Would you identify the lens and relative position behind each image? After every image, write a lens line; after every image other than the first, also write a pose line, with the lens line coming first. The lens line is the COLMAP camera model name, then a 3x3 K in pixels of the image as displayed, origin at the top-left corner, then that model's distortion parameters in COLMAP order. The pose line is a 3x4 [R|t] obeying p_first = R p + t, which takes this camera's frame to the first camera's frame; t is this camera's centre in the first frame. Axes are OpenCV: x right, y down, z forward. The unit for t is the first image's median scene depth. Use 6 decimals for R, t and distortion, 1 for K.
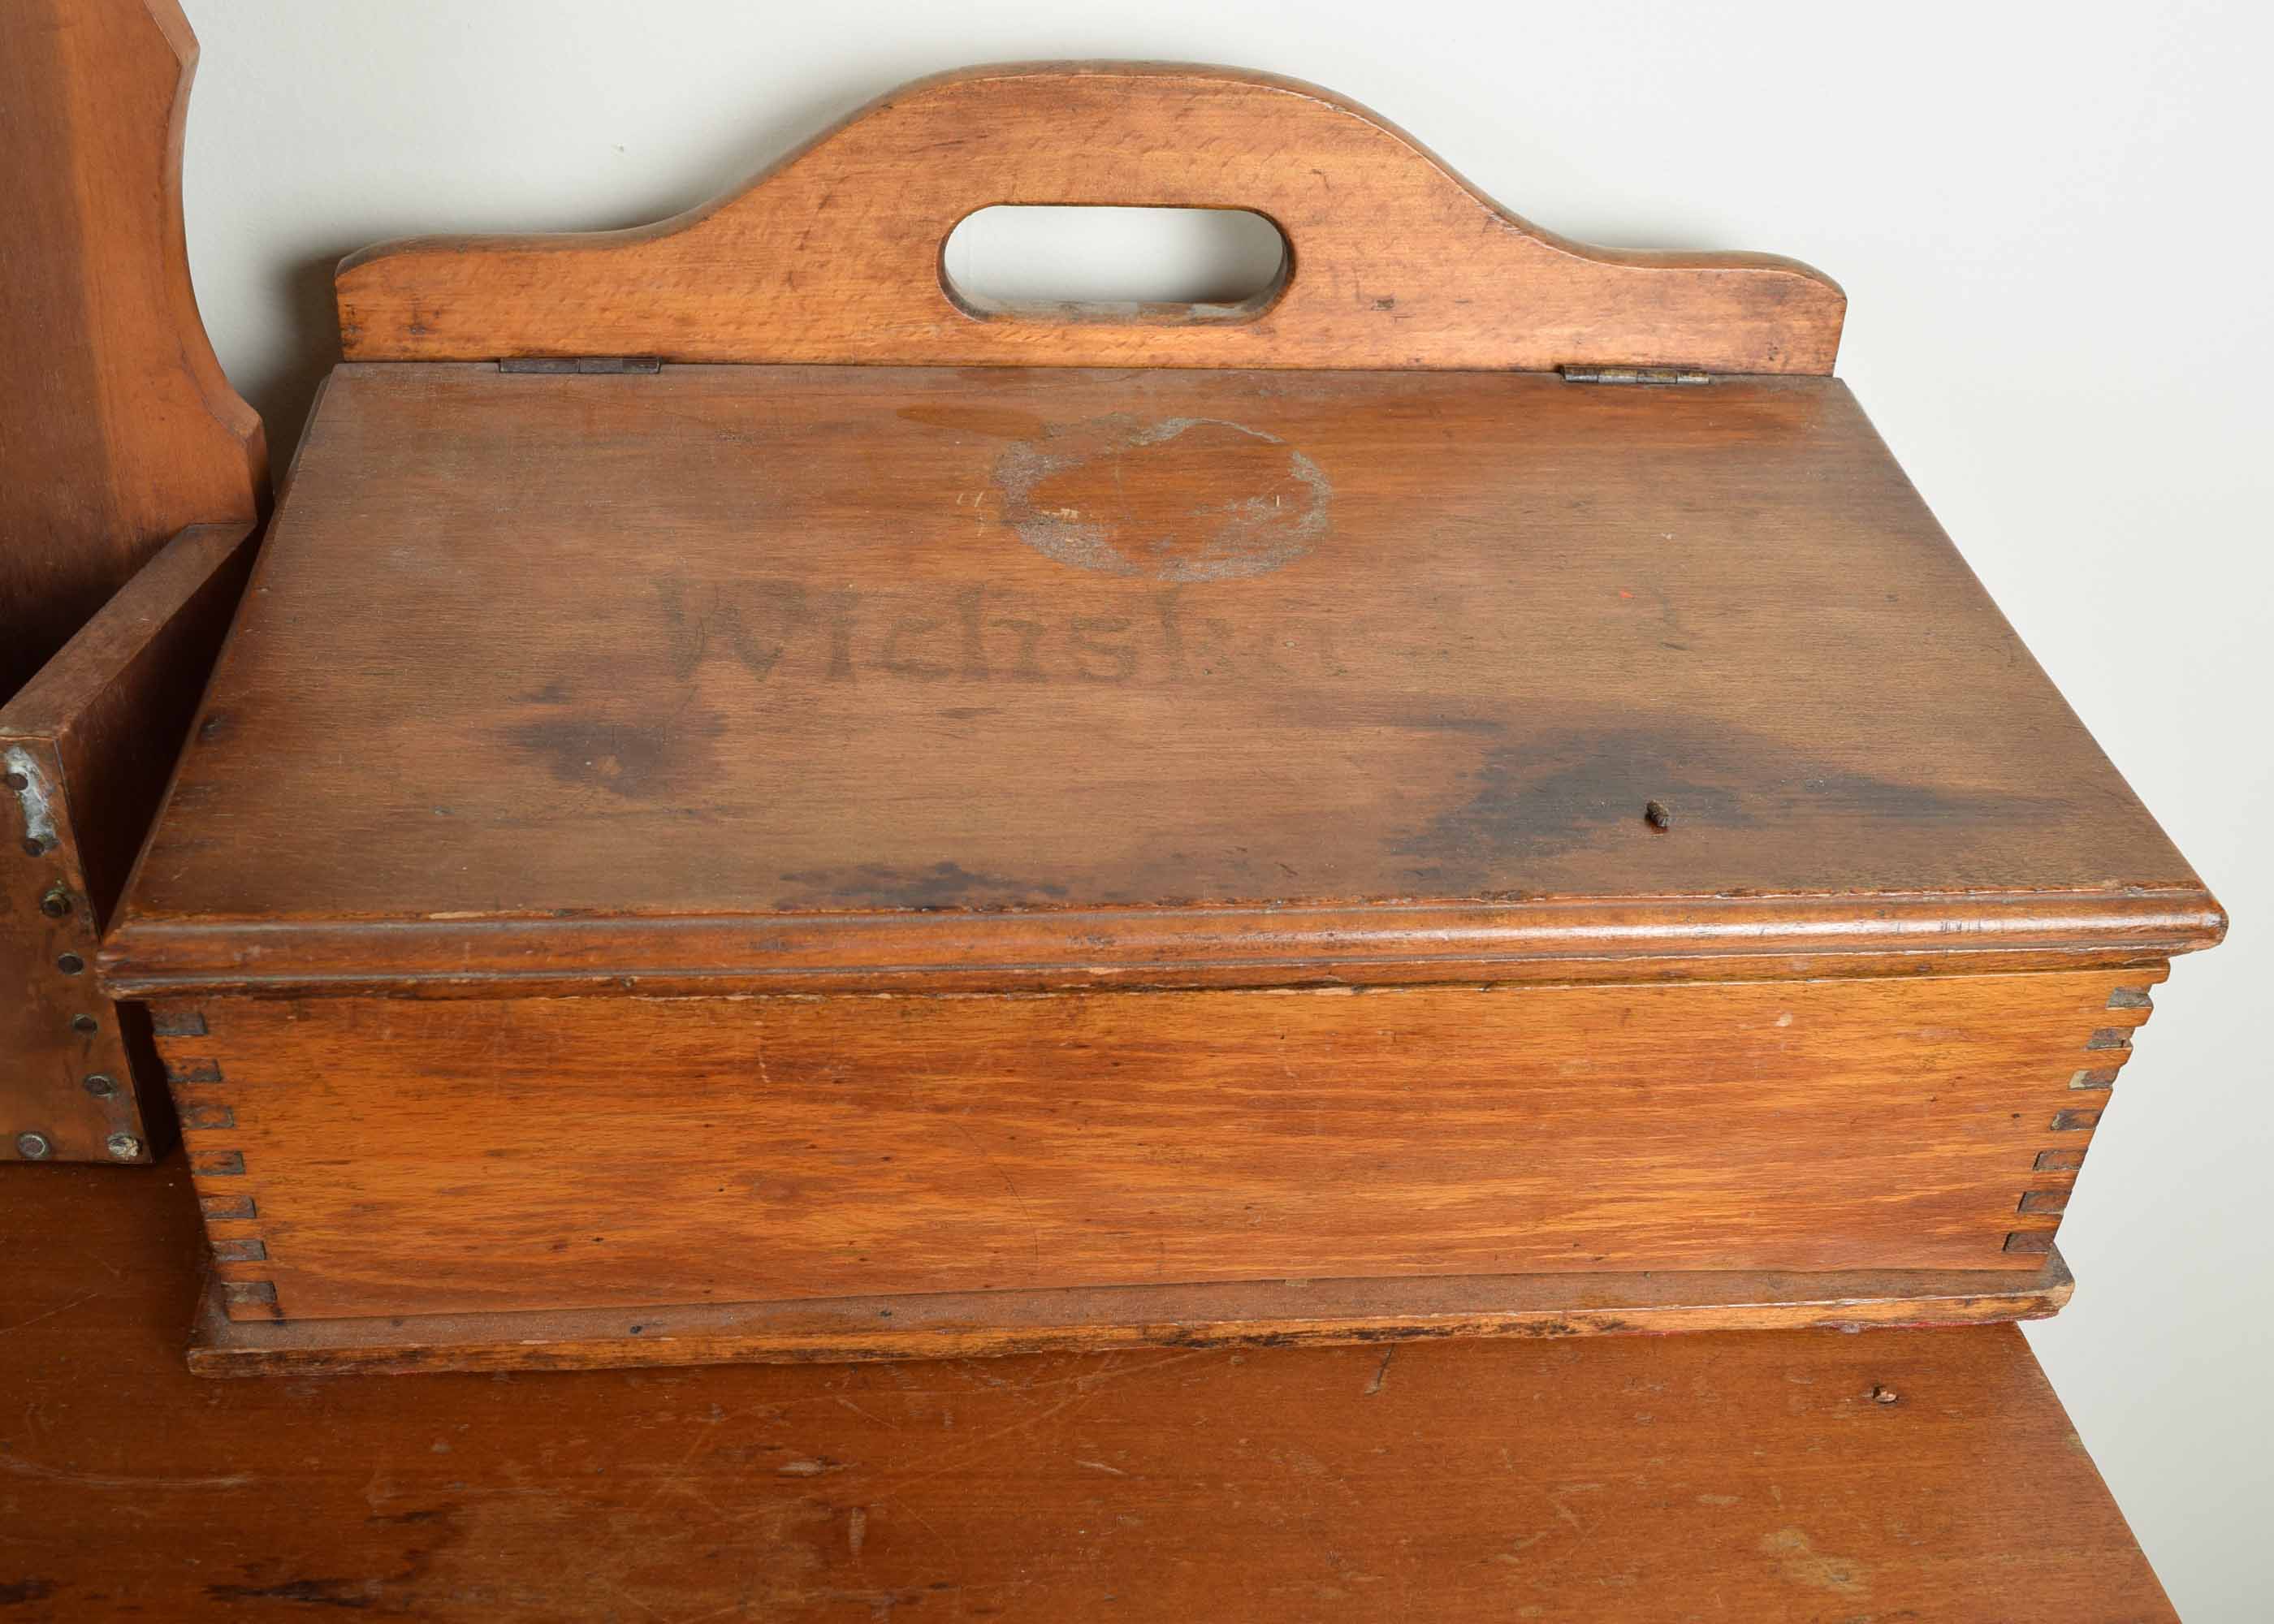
lens RADIAL K [[2402.8, 0, 1158.0], [0, 2402.8, 913.1], [0, 0, 1]] dist [-0.074877, 0.000000]
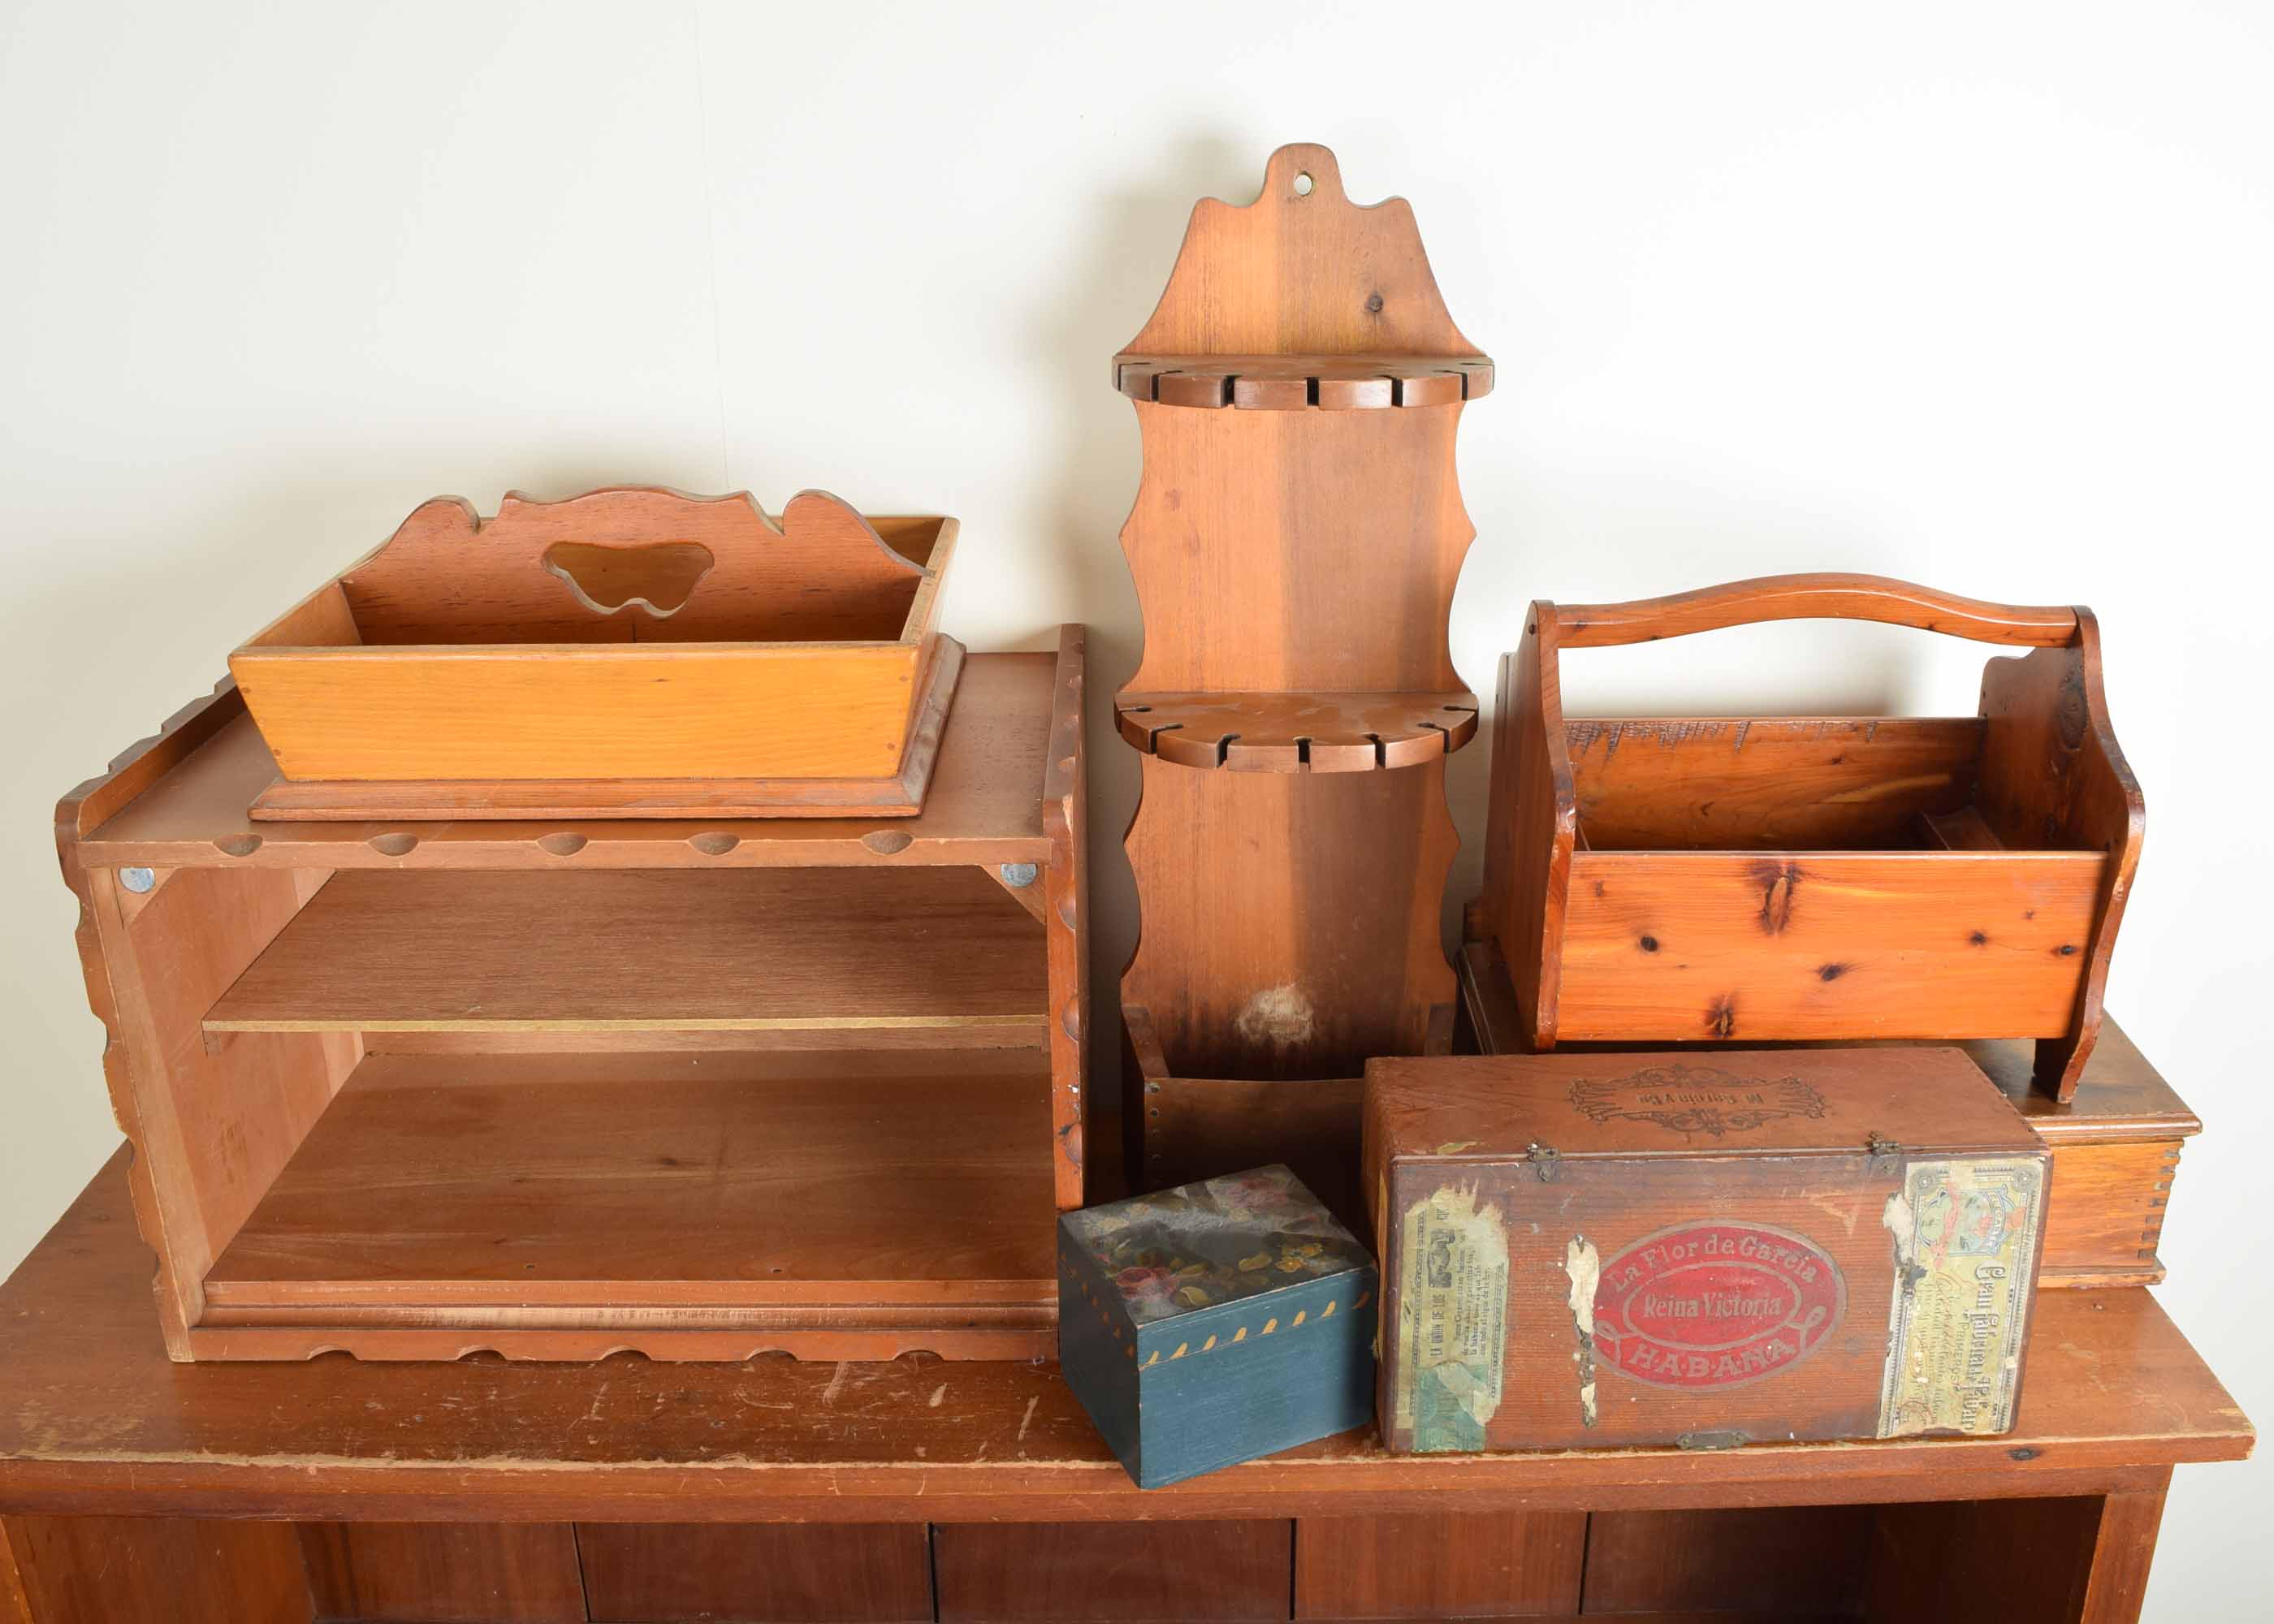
lens RADIAL K [[2145.8, 0, 1199.9], [0, 2145.8, 822.8], [0, 0, 1]] dist [-0.084522, 0.000000]
pose [[0.996978, -0.023937, -0.073899, -0.563360], [0.006239, 0.972938, -0.230983, 0.225536], [0.077428, 0.229824, 0.970147, -1.644501]]
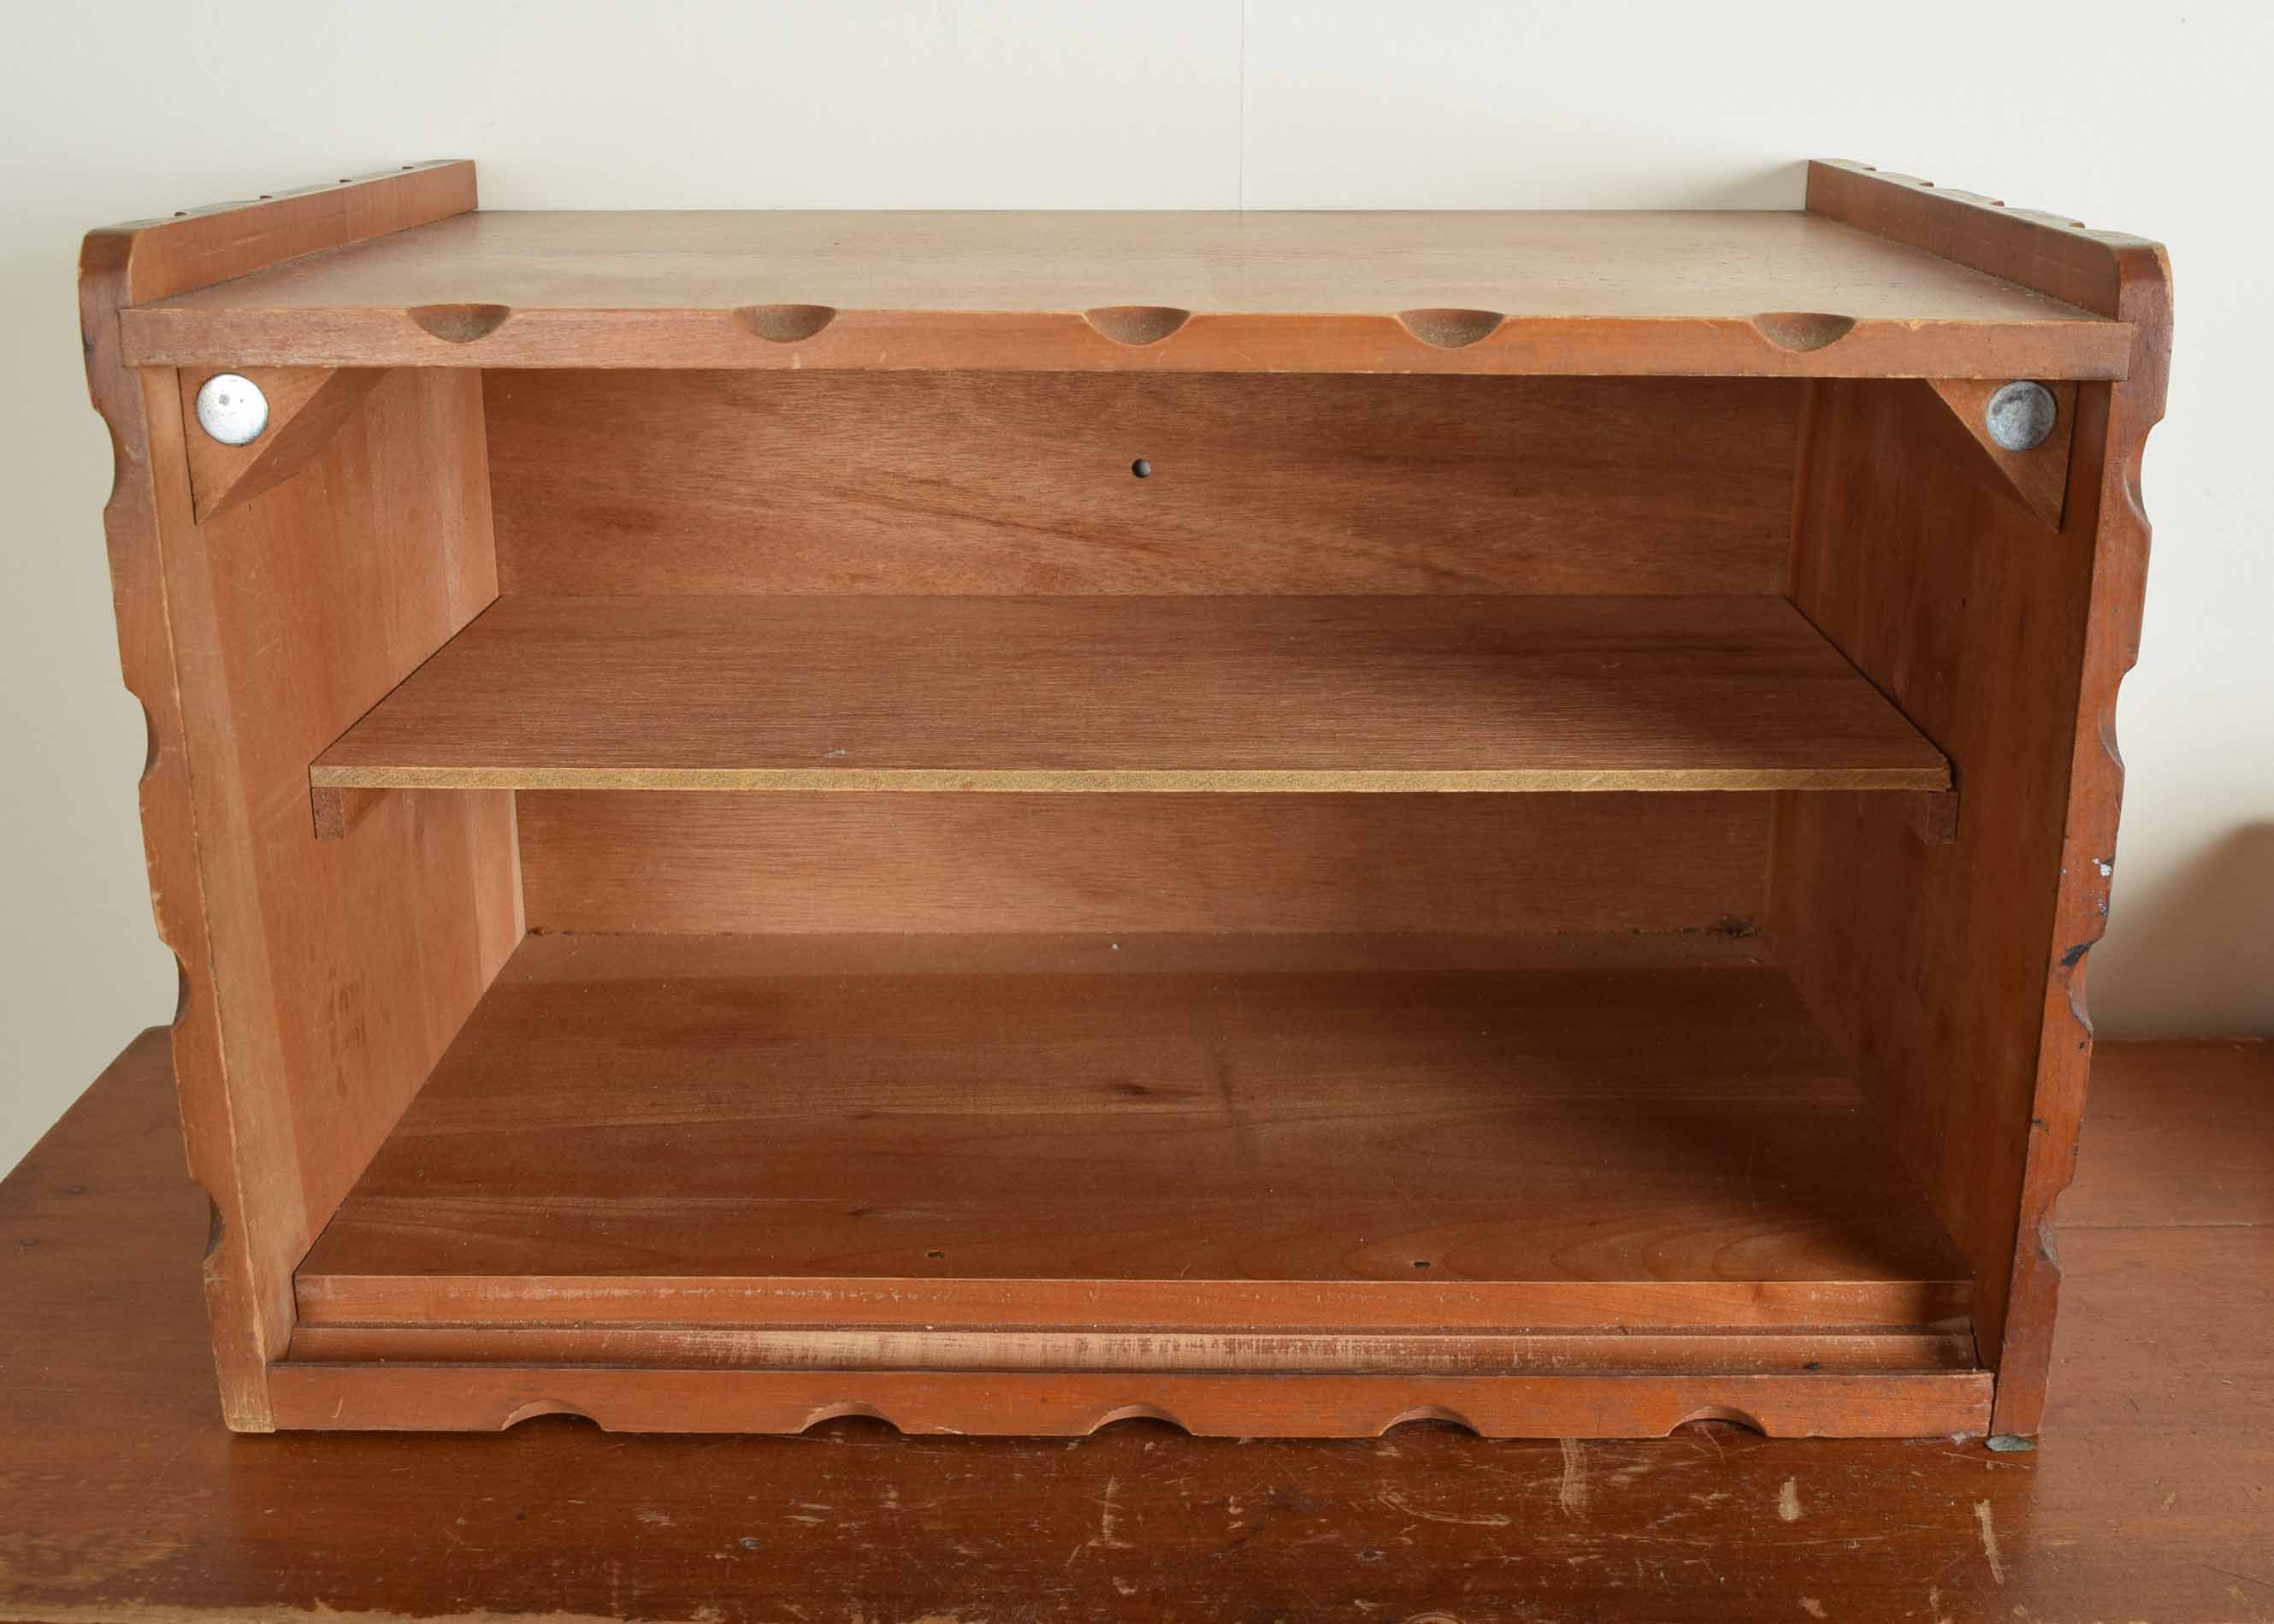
lens RADIAL K [[2552.3, 0, 1204.3], [0, 2552.3, 772.5], [0, 0, 1]] dist [-0.082128, 0.000000]
pose [[0.995948, -0.020981, -0.087445, -1.245390], [-0.006102, 0.954397, -0.298480, 0.332172], [0.089720, 0.297804, 0.950402, -0.693396]]
